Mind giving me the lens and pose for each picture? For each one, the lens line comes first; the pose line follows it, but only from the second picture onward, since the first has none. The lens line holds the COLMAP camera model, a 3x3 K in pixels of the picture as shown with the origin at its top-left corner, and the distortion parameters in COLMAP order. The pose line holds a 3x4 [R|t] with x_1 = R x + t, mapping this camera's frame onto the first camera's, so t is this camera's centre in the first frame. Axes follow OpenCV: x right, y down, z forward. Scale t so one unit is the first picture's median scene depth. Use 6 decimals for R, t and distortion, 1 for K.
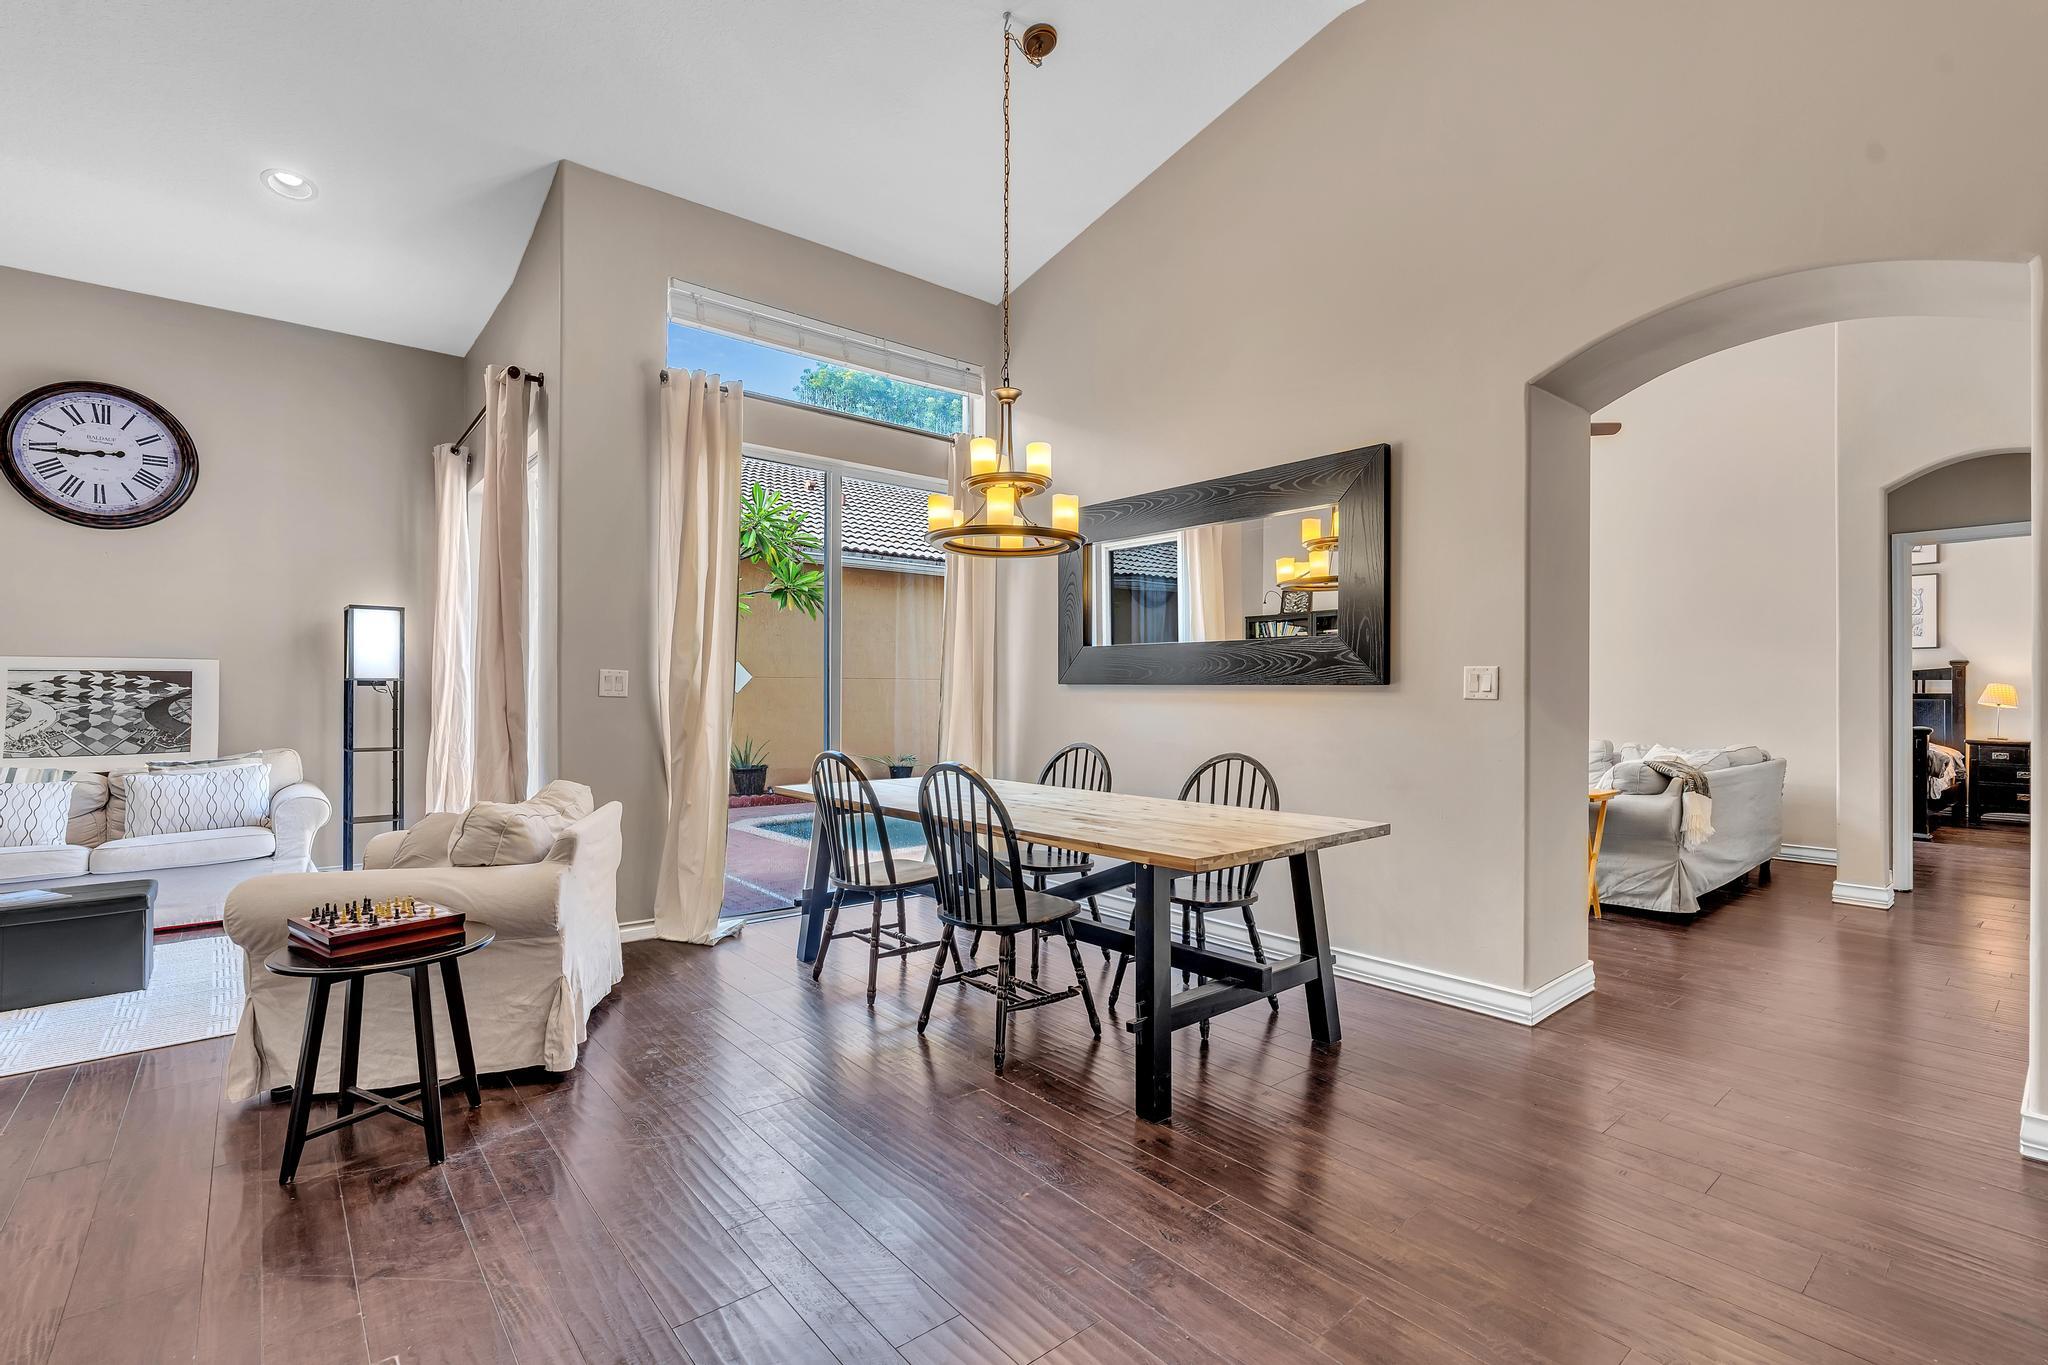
lens RADIAL K [[992.1, 0, 1101.6], [0, 992.1, 694.6], [0, 0, 1]] dist [-0.003321, -0.000173]
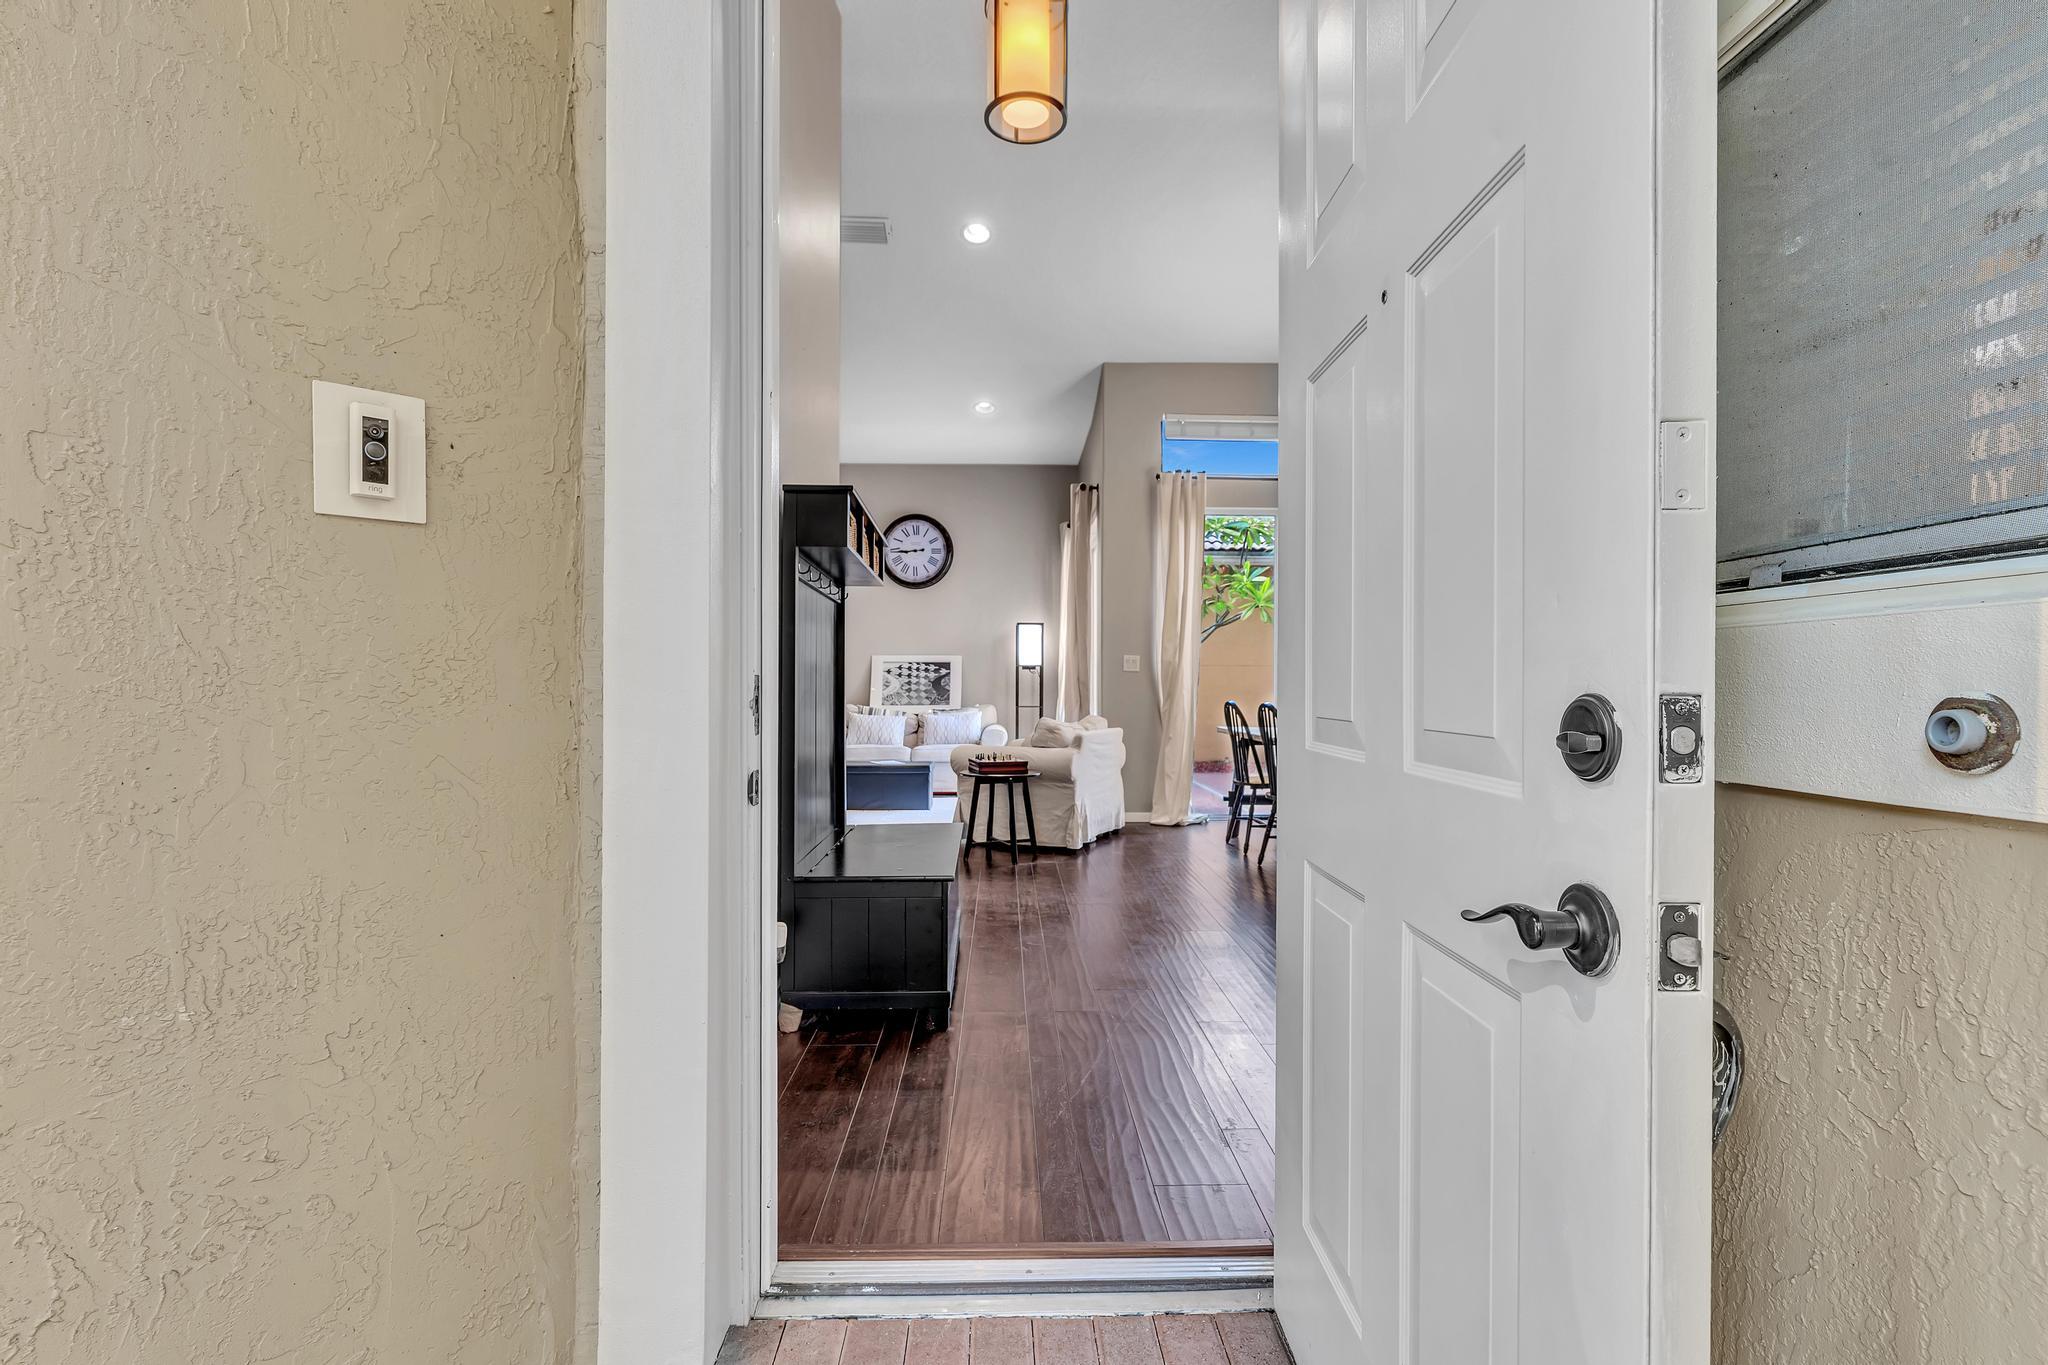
lens RADIAL K [[919.7, 0, 1022.4], [0, 919.7, 675.8], [0, 0, 1]] dist [-0.002215, -0.000085]
pose [[0.778660, -0.005814, -0.627420, 0.293347], [-0.000477, 0.999951, -0.009858, 0.021095], [0.627447, 0.007976, 0.778619, -0.283697]]
